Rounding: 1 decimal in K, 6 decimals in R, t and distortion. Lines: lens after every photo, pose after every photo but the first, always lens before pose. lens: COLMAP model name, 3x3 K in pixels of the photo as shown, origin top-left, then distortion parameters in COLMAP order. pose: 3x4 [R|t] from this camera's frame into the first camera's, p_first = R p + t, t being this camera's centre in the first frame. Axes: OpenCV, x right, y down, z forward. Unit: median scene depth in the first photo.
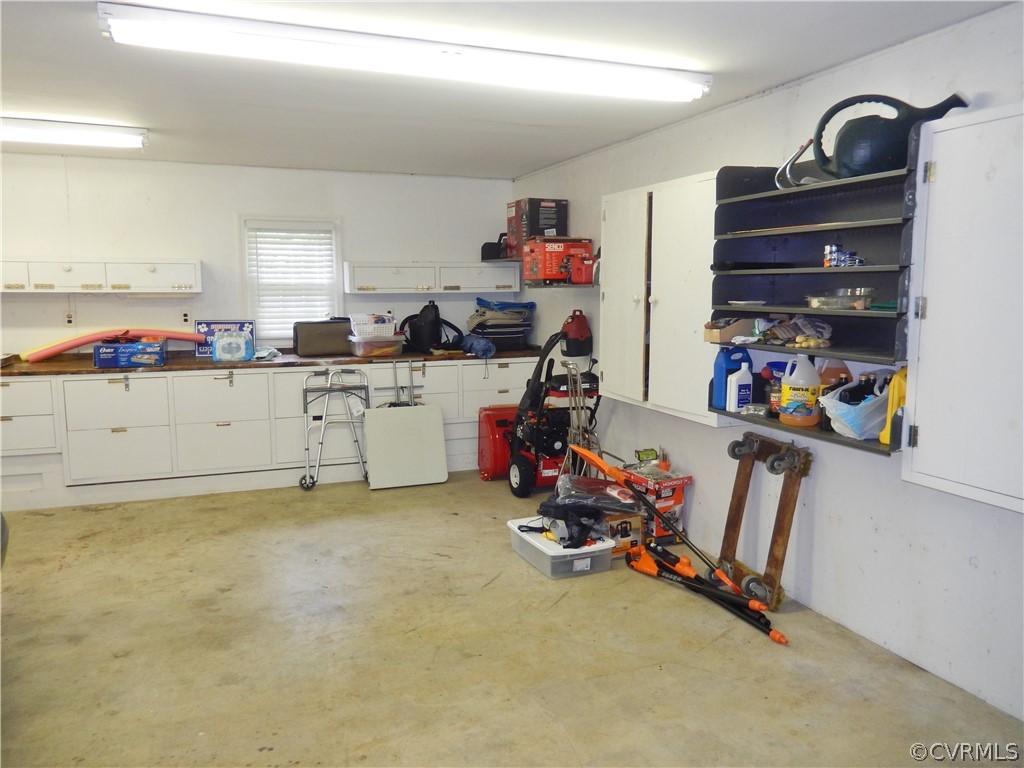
lens RADIAL K [[766.9, 0, 510.9], [0, 766.9, 384.4], [0, 0, 1]] dist [-0.014755, -0.003792]
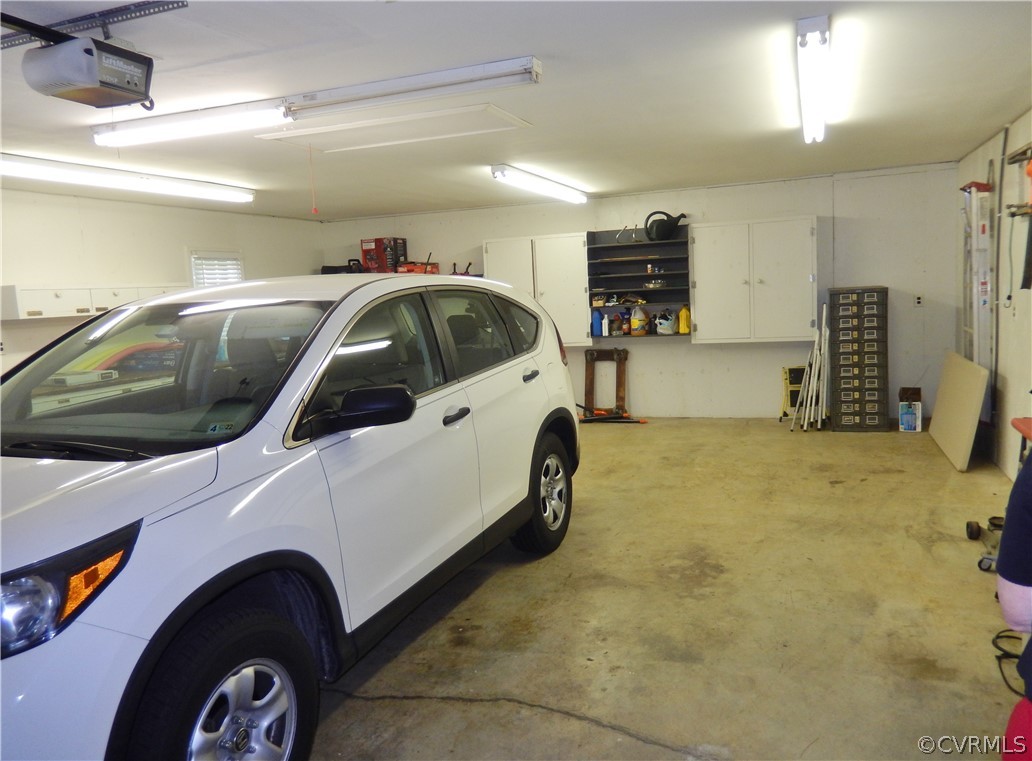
lens RADIAL K [[772.9, 0, 516.4], [0, 772.9, 379.4], [0, 0, 1]] dist [-0.014755, -0.003792]
pose [[0.666410, -0.124670, 0.735089, -1.628472], [0.146536, 0.988592, 0.034818, 0.044860], [-0.731044, 0.084514, 0.677076, -0.382032]]
